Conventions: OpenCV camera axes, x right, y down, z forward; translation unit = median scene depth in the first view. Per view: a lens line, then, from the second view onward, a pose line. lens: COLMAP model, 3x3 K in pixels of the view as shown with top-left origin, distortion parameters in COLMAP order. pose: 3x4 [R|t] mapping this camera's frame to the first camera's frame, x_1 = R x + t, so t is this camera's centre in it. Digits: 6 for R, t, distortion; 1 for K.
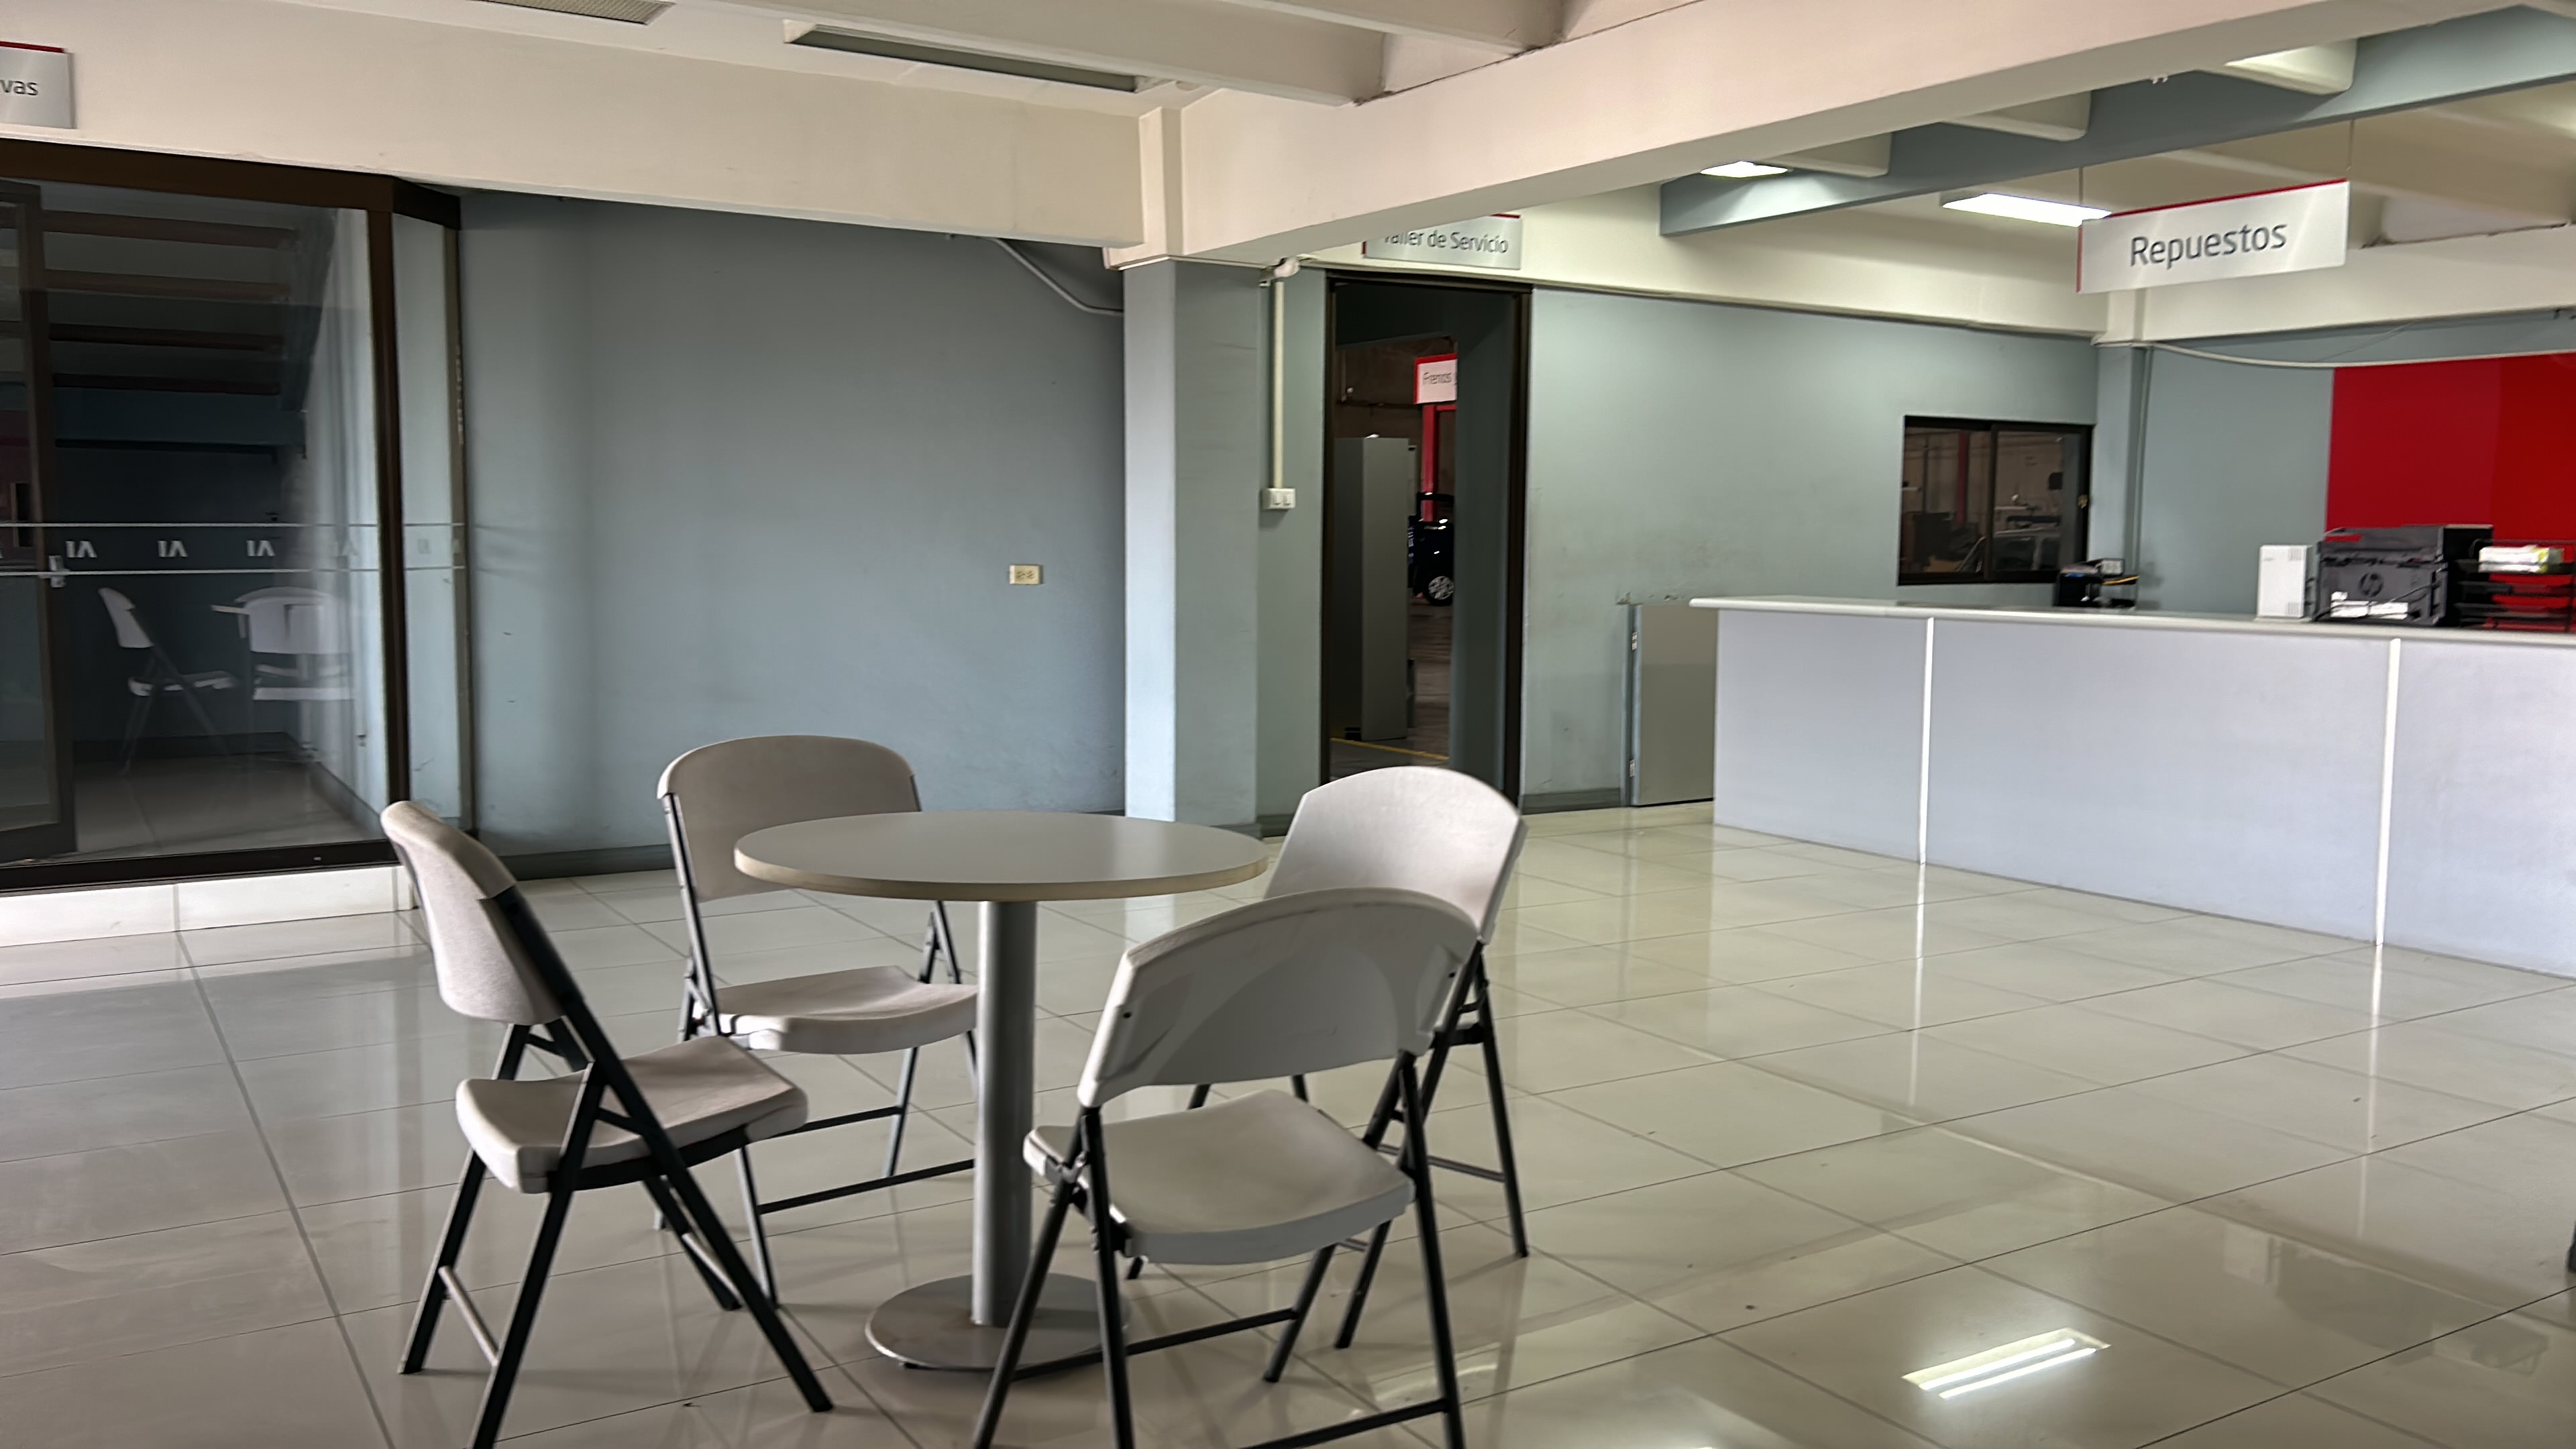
lens RADIAL K [[2062.7, 0, 1326.6], [0, 2062.7, 756.2], [0, 0, 1]] dist [0.074564, -0.095395]
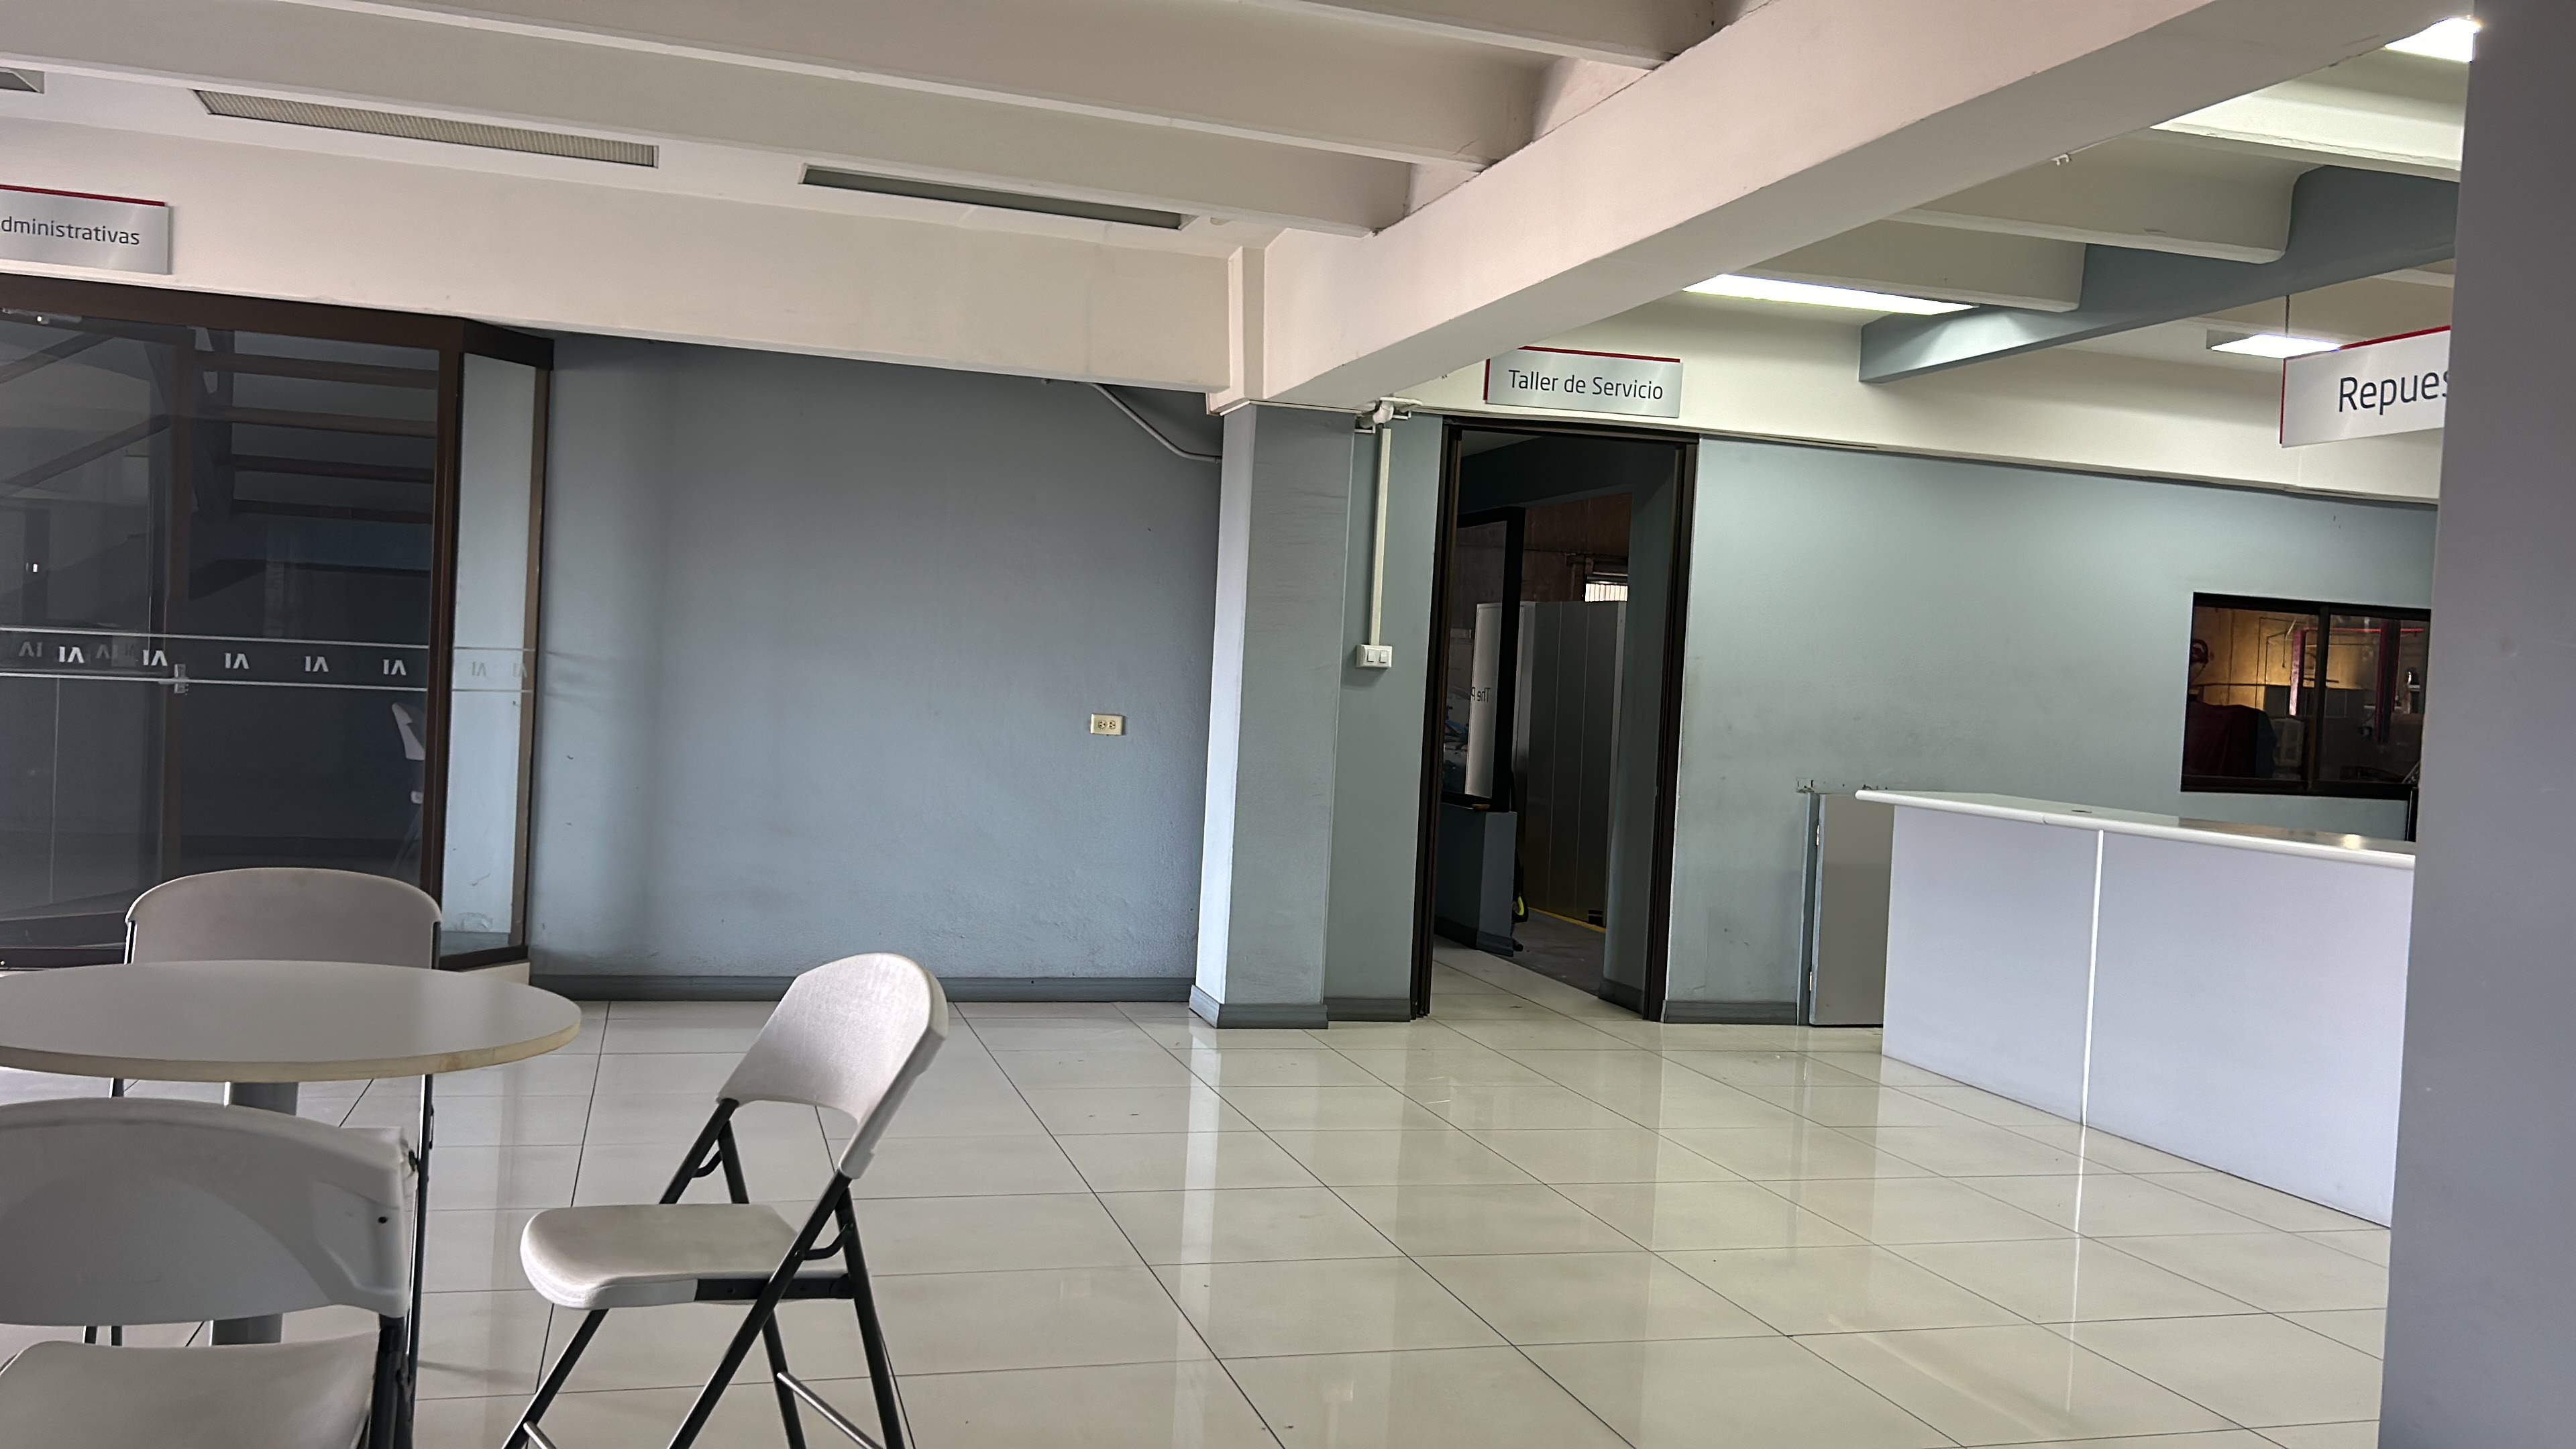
lens RADIAL K [[2062.7, 0, 1276.2], [0, 2062.7, 726.4], [0, 0, 1]] dist [0.074564, -0.095395]
pose [[0.957353, 0.047387, -0.285008, 0.205448], [-0.074083, 0.993740, -0.083622, -0.012912], [0.279261, 0.101170, 0.954871, 0.107075]]
